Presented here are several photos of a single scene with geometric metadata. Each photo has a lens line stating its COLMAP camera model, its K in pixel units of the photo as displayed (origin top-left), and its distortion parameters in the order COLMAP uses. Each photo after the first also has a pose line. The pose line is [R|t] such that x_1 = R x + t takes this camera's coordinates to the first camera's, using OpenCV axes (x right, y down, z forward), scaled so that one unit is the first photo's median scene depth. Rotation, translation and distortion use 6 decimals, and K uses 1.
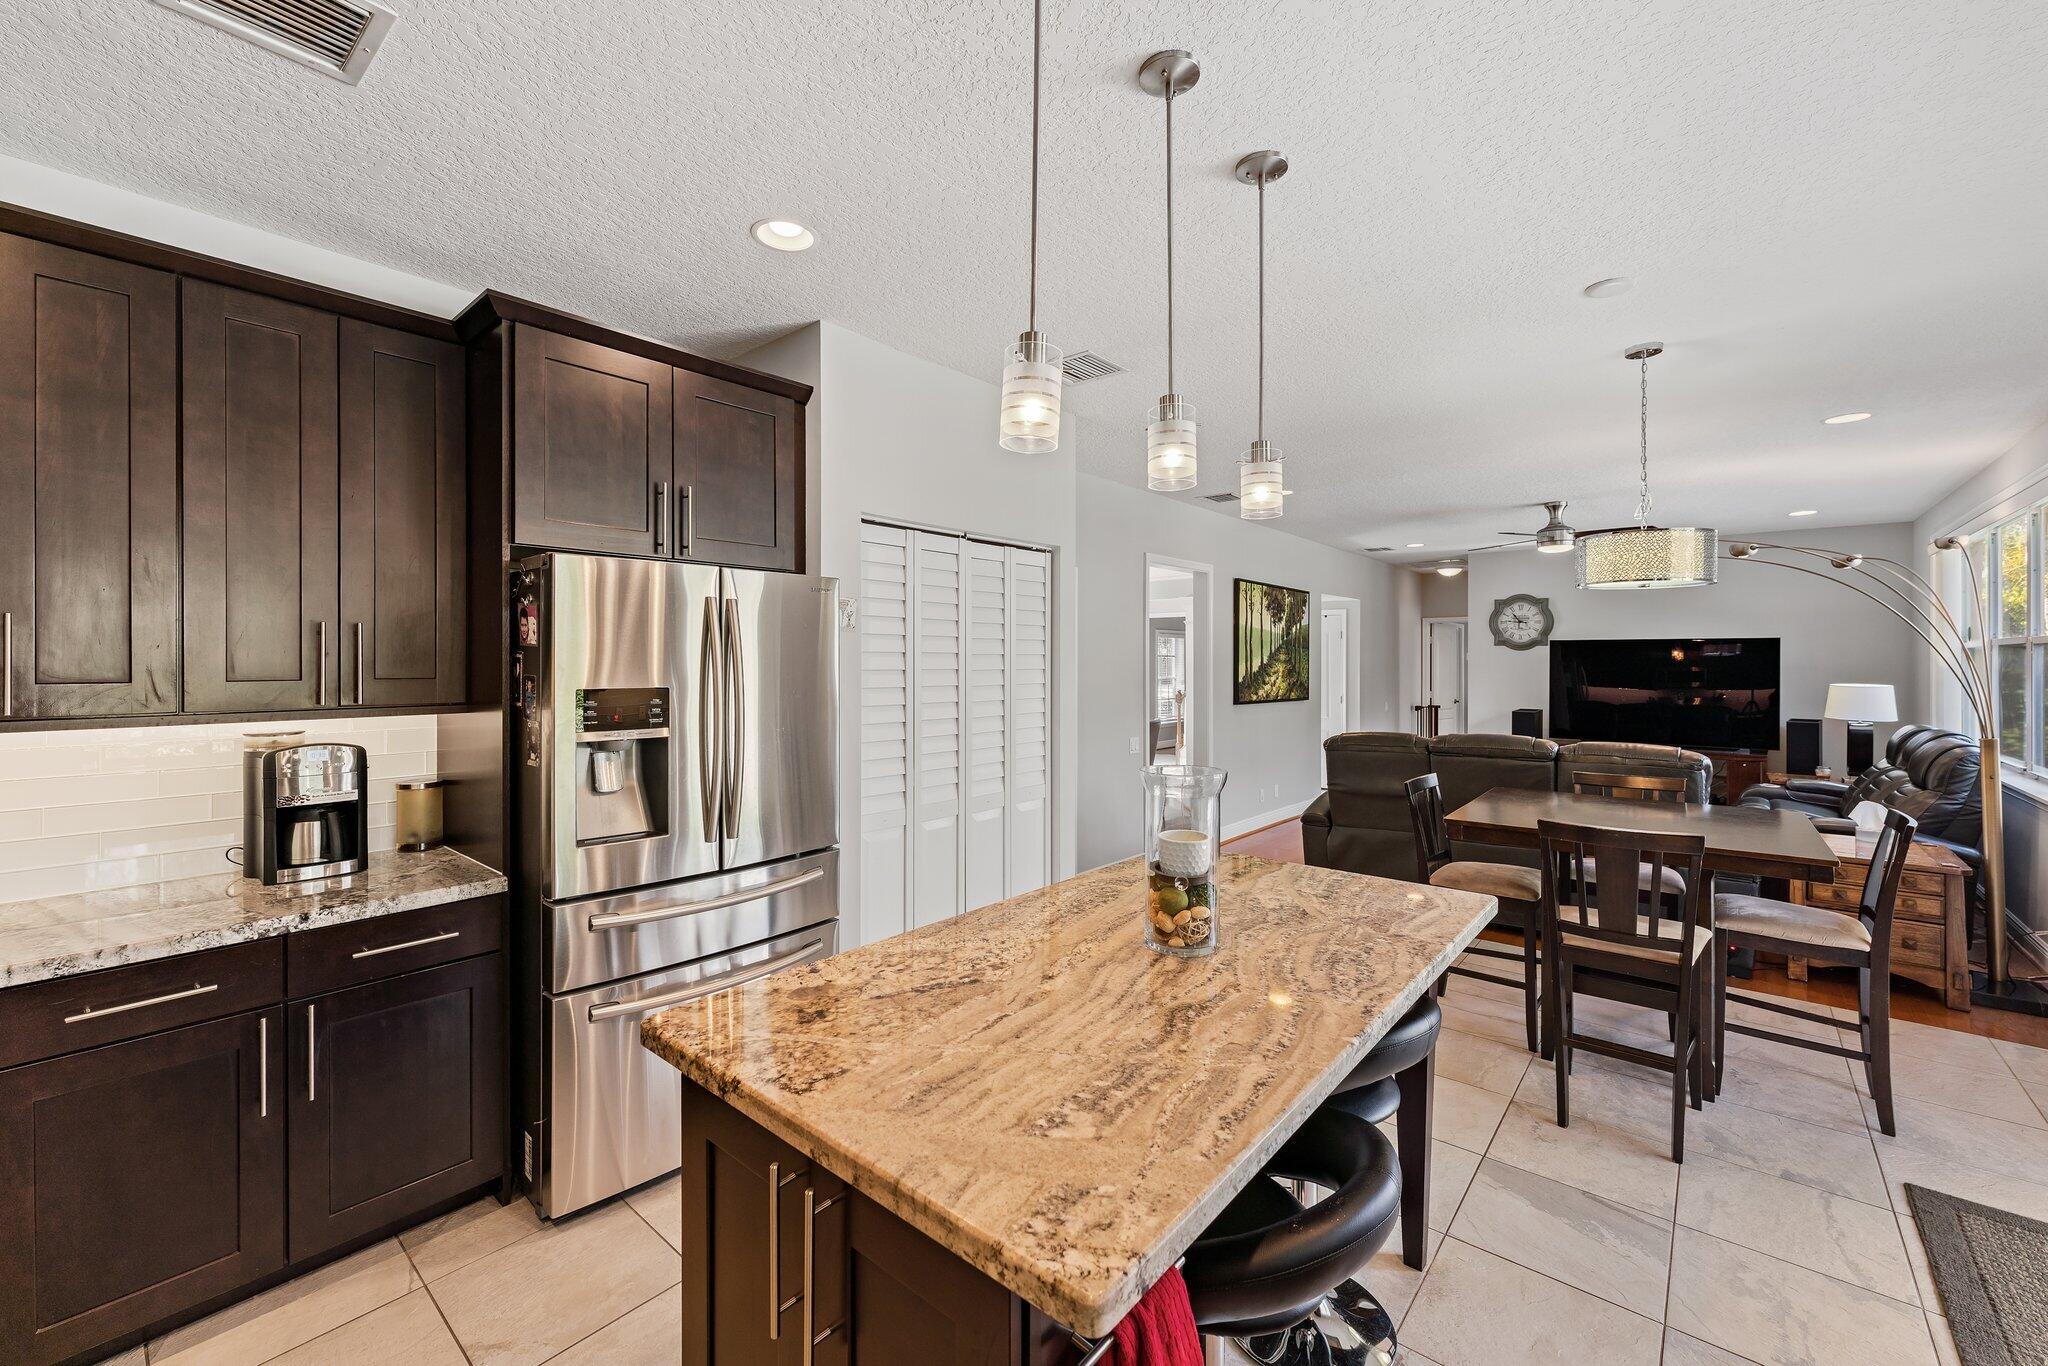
lens RADIAL K [[830.3, 0, 1023.7], [0, 830.3, 661.2], [0, 0, 1]] dist [0.000256, 0.000027]
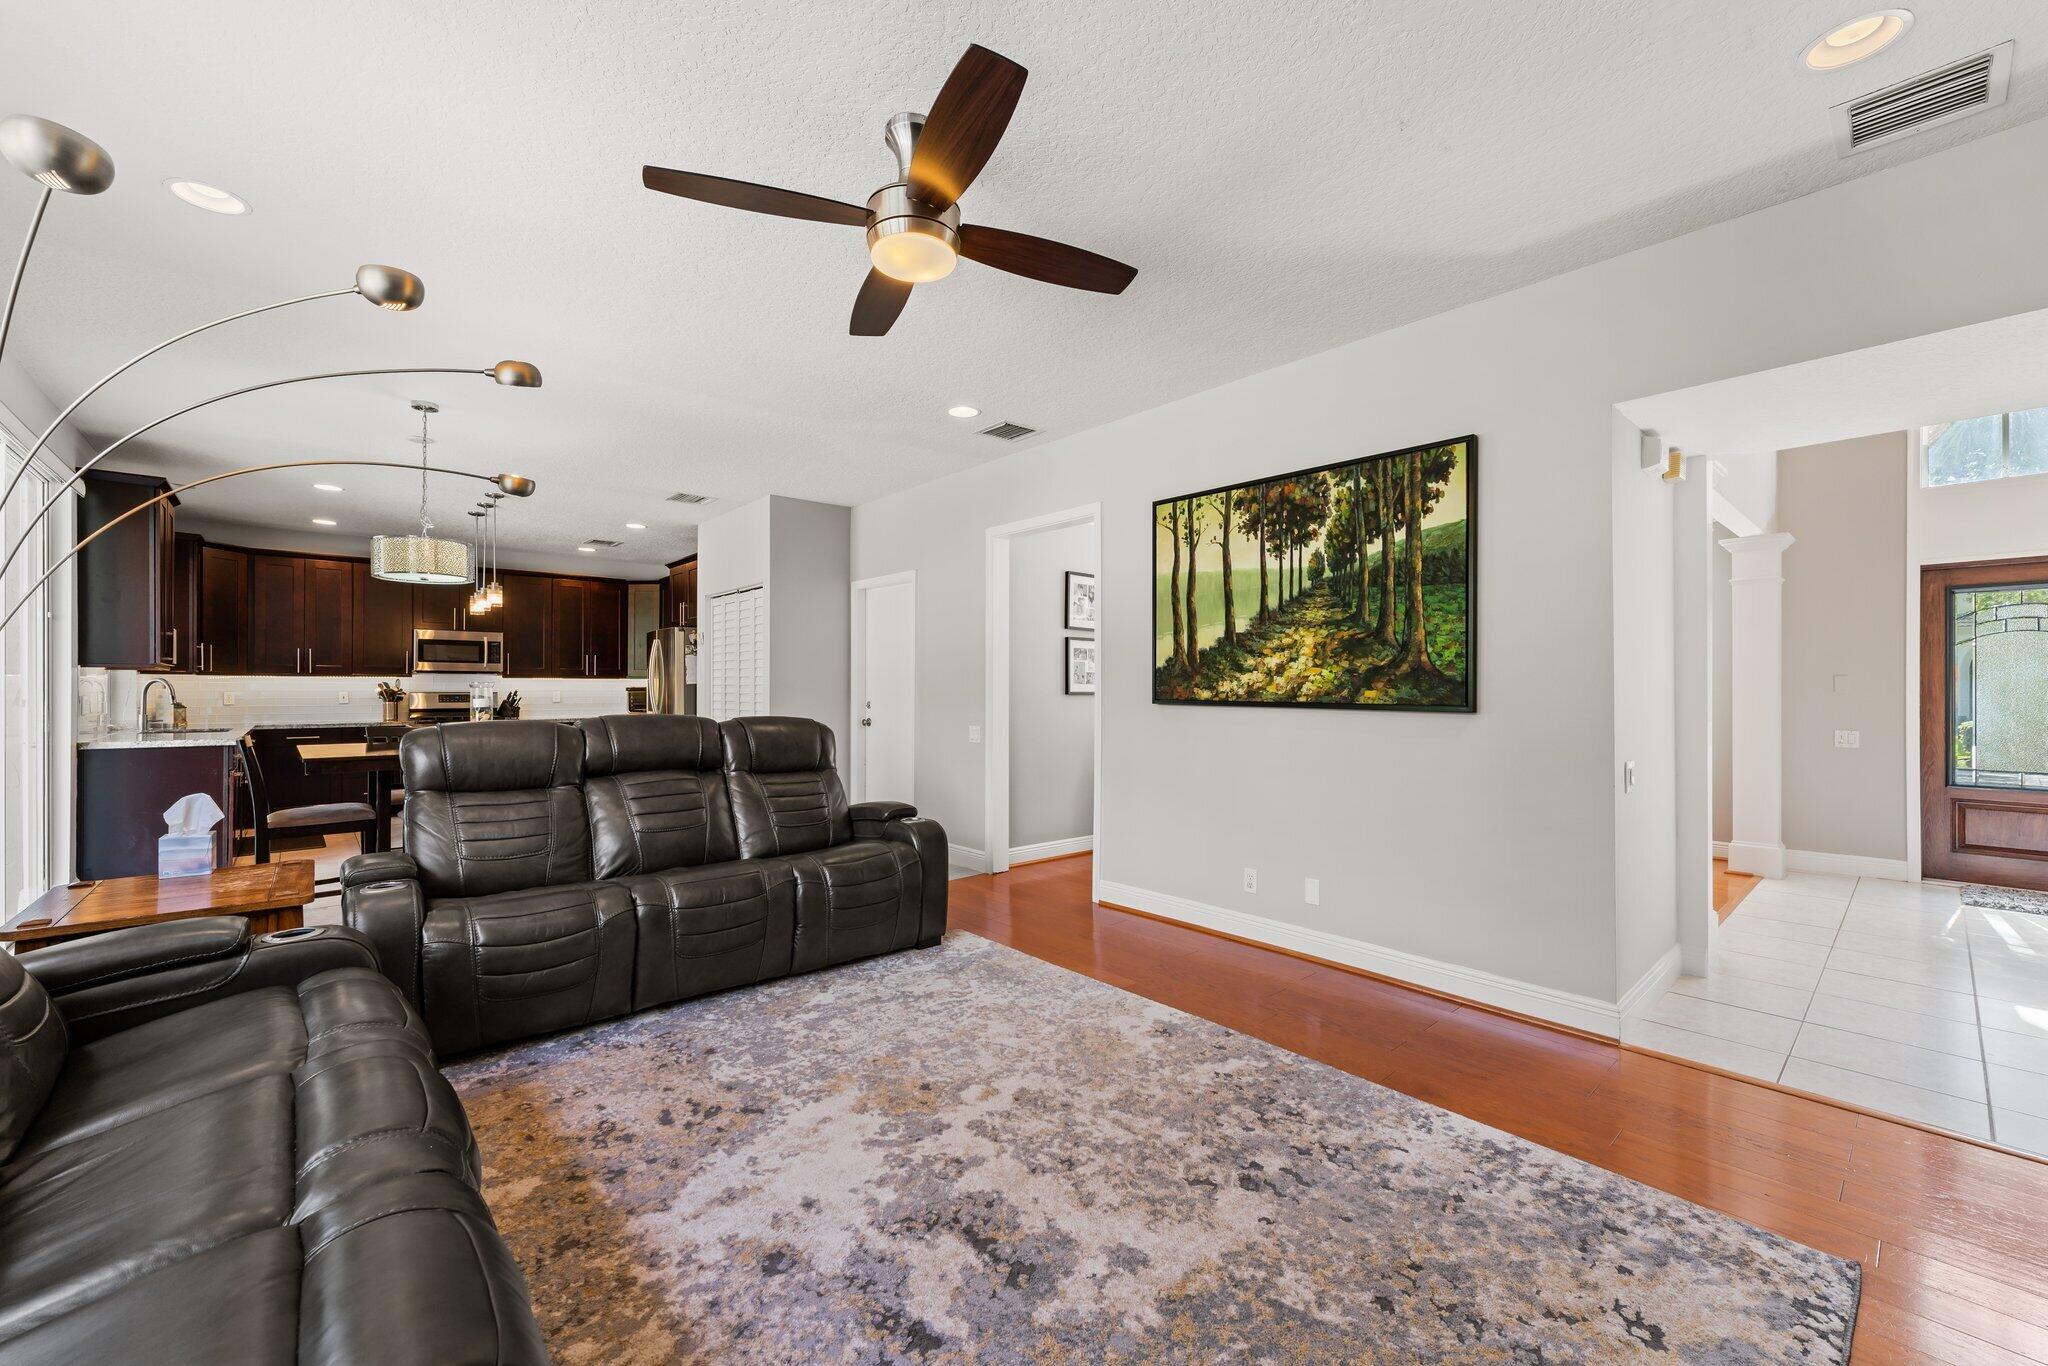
lens RADIAL K [[807.6, 0, 1029.9], [0, 807.6, 690.6], [0, 0, 1]] dist [-0.000042, 0.000134]
pose [[-0.134550, -0.000453, -0.990907, 3.528084], [0.000853, 0.999999, -0.000573, 0.172632], [0.990906, -0.000923, -0.134549, 3.977412]]
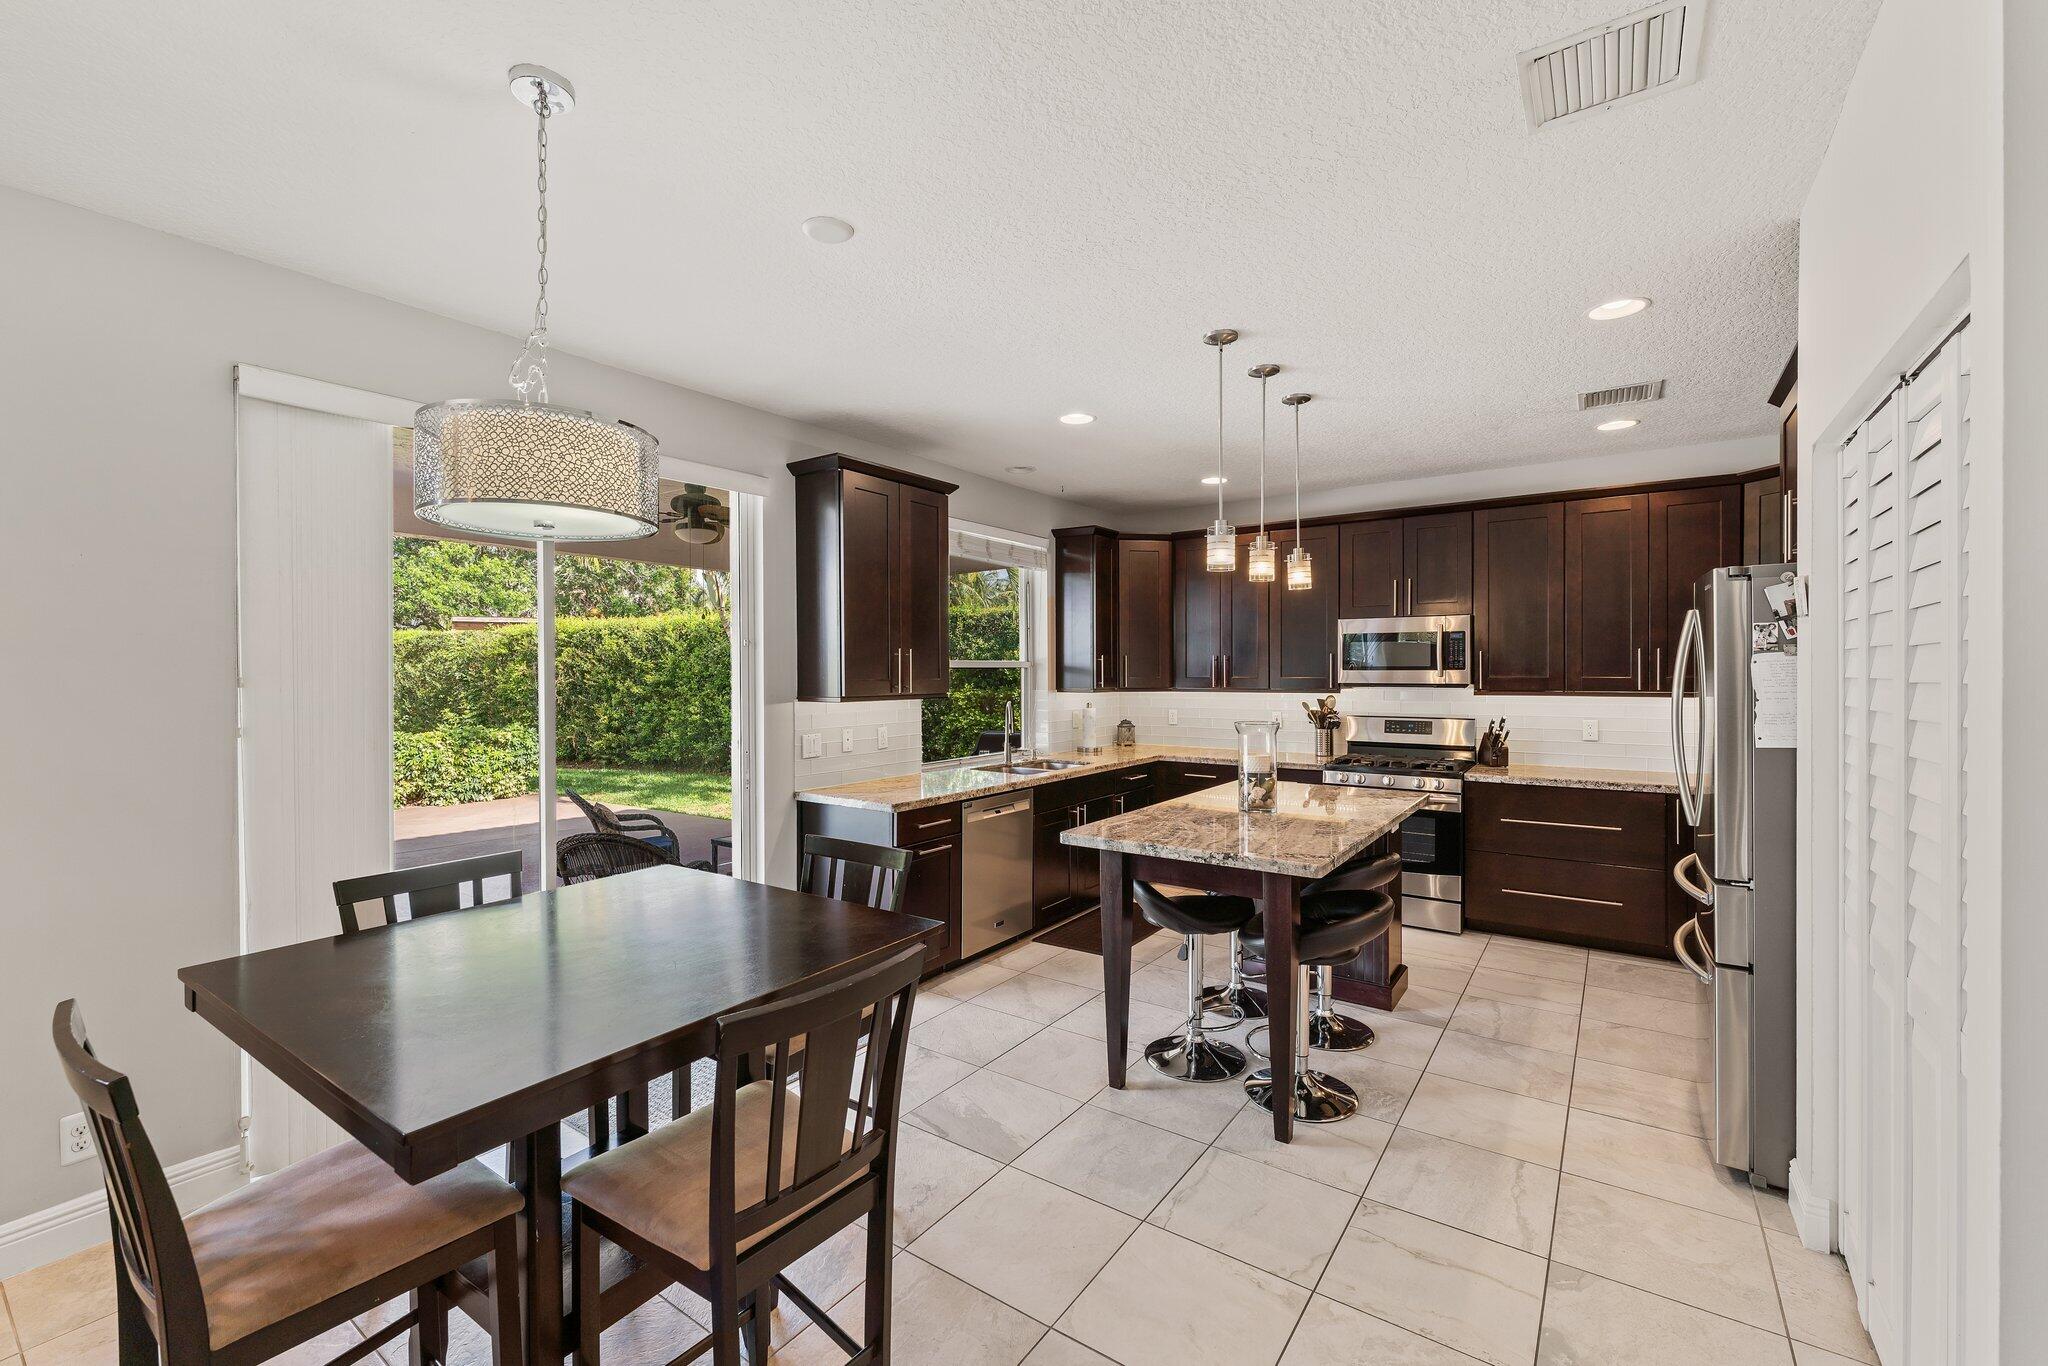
lens RADIAL K [[859.7, 0, 1025.8], [0, 859.7, 672.6], [0, 0, 1]] dist [-0.001704, -0.000130]
pose [[-0.996109, 0.001959, -0.088108, 0.901910], [0.001863, 0.999998, 0.001173, 0.010412], [0.088111, 0.001004, -0.996110, 2.928973]]
